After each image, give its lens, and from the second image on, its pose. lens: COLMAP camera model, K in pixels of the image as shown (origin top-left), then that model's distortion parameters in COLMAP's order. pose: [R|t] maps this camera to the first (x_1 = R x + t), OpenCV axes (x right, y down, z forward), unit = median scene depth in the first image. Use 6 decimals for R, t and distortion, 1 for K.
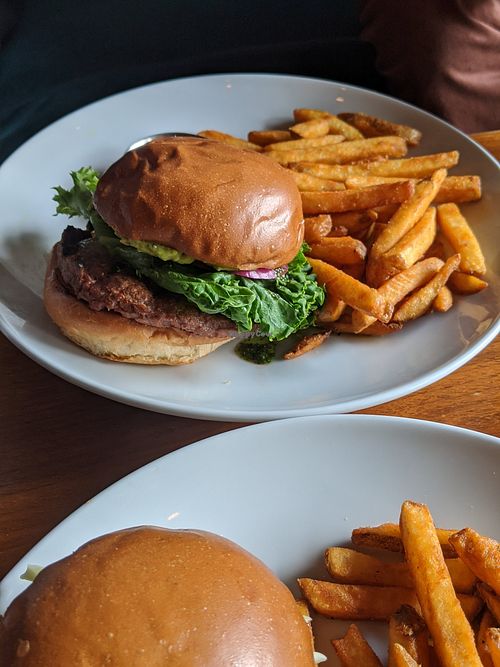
lens RADIAL K [[838.6, 0, 250.0], [0, 838.6, 333.5], [0, 0, 1]] dist [0.256639, -0.039072]
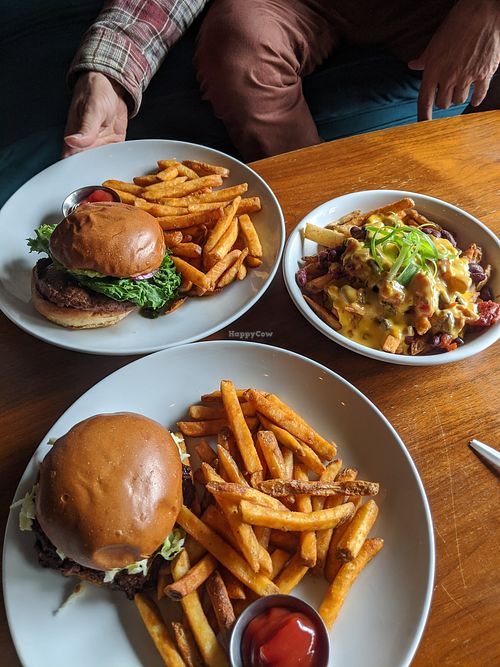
lens RADIAL K [[589.1, 0, 250.0], [0, 589.1, 333.5], [0, 0, 1]] dist [0.108383, -0.001128]
pose [[0.987096, -0.136956, 0.082978, 0.116797], [0.119958, 0.975694, 0.183388, -0.154528], [-0.106077, -0.171067, 0.979532, -0.372948]]
